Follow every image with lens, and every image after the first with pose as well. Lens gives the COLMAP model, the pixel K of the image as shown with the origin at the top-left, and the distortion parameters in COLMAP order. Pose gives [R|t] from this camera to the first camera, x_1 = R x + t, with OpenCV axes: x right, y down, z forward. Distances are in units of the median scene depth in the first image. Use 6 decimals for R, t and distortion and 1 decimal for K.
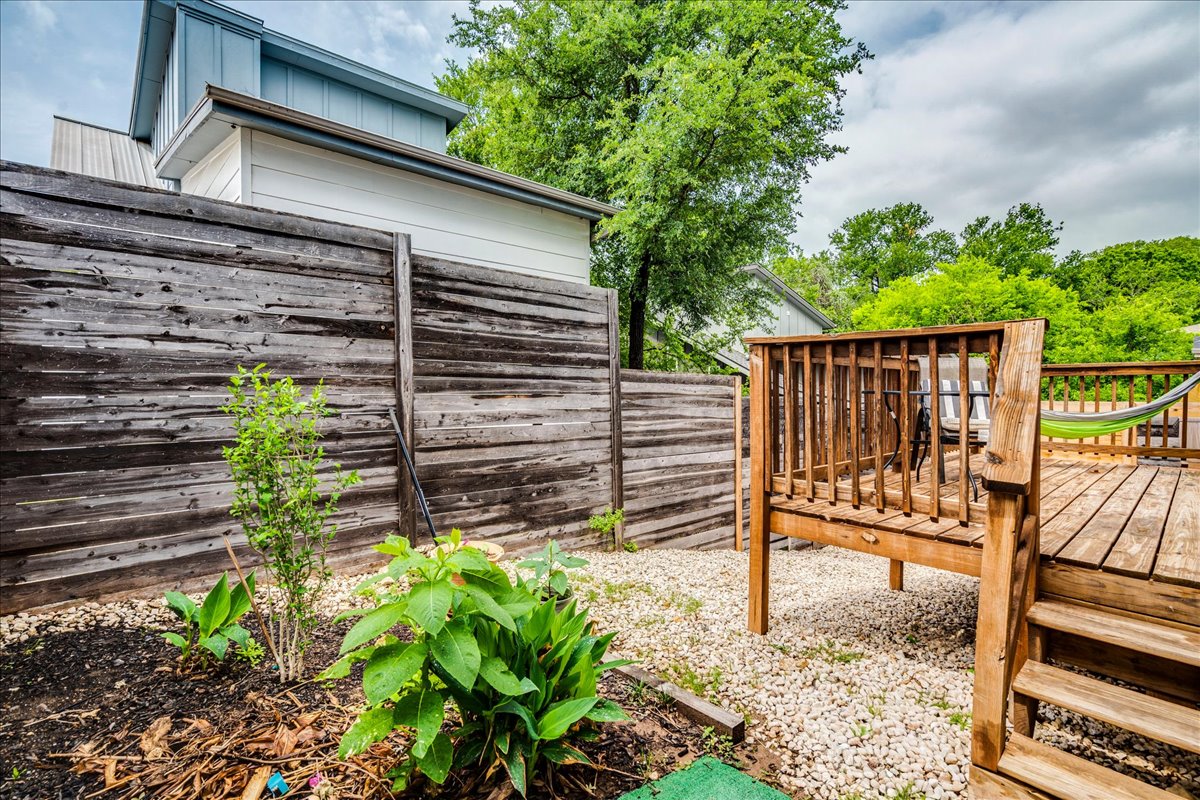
lens RADIAL K [[550.9, 0, 595.1], [0, 550.9, 392.5], [0, 0, 1]] dist [-0.004171, 0.000067]
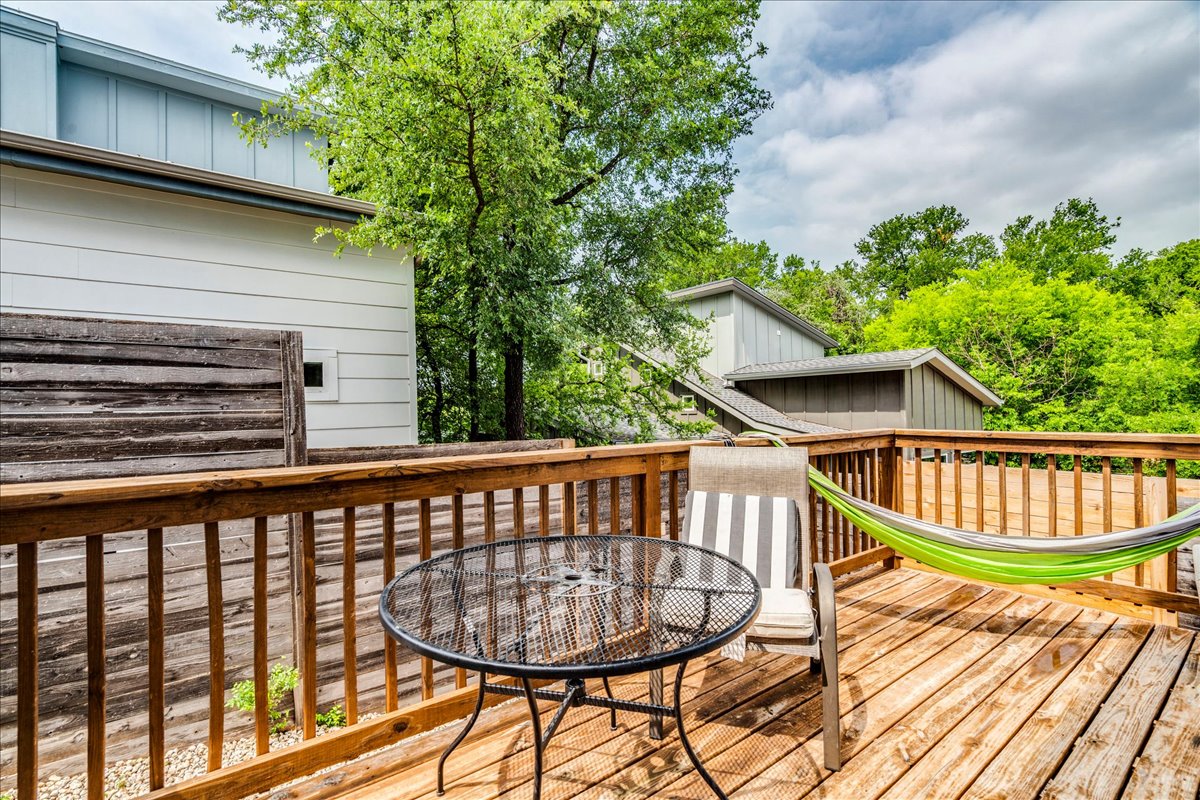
lens RADIAL K [[532.1, 0, 600.0], [0, 532.1, 400.0], [0, 0, 1]] dist [-0.001499, -0.000065]
pose [[0.995769, -0.019961, -0.089698, 0.084906], [0.018495, 0.999682, -0.017154, -0.015804], [0.090011, 0.015423, 0.995821, 0.072688]]
